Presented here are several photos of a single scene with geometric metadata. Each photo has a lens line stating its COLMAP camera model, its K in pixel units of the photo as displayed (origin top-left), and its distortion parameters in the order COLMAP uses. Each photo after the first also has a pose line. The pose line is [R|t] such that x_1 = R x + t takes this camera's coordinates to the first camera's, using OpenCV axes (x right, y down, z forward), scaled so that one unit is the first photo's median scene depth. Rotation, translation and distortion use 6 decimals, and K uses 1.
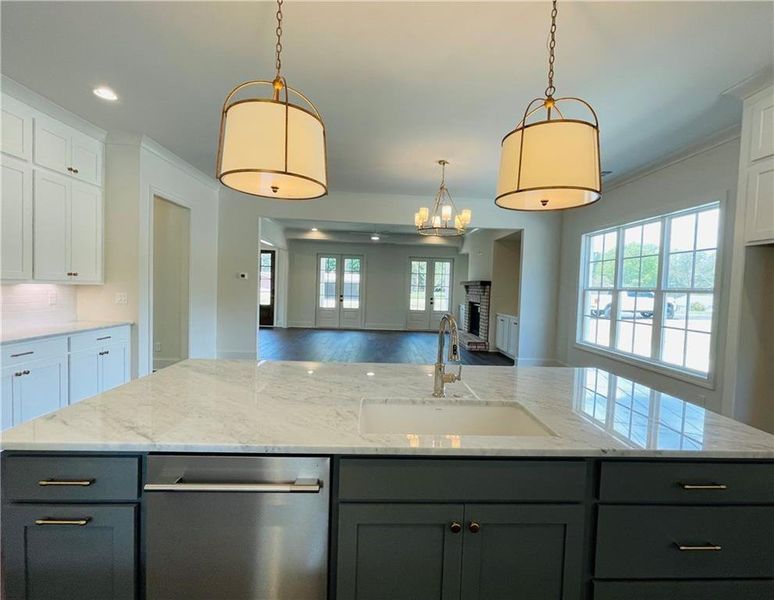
lens RADIAL K [[360.6, 0, 387.3], [0, 360.6, 300.0], [0, 0, 1]] dist [0.000243, -0.000973]
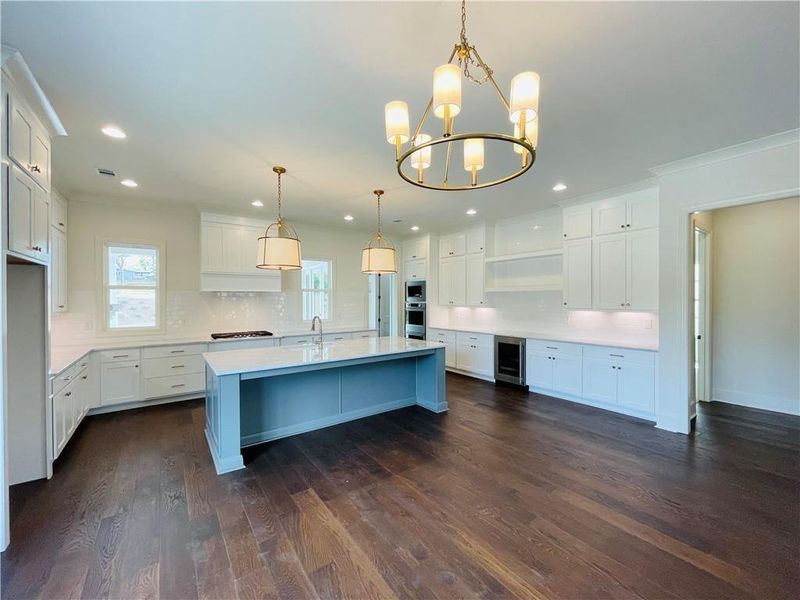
lens RADIAL K [[325.7, 0, 395.3], [0, 325.7, 300.1], [0, 0, 1]] dist [-0.002527, 0.001180]
pose [[-0.834686, -0.019808, -0.550370, 0.477953], [-0.038214, 0.999027, 0.021999, -0.081761], [0.549399, 0.039394, -0.834631, 1.531517]]
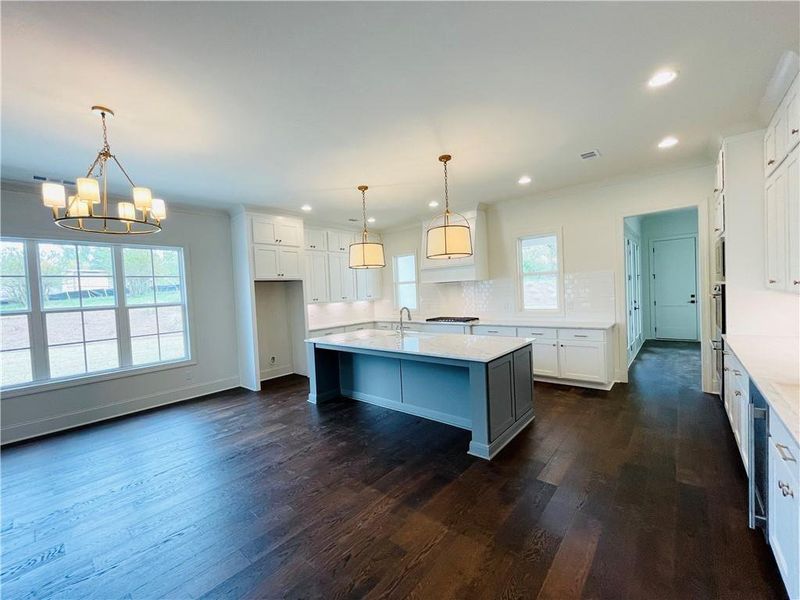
lens RADIAL K [[325.7, 0, 395.3], [0, 325.7, 300.4], [0, 0, 1]] dist [-0.002527, 0.001180]
pose [[-0.724034, -0.008898, 0.689707, -0.723029], [0.056445, 0.995799, 0.072100, -0.102155], [-0.687451, 0.091134, -0.720490, 1.325484]]
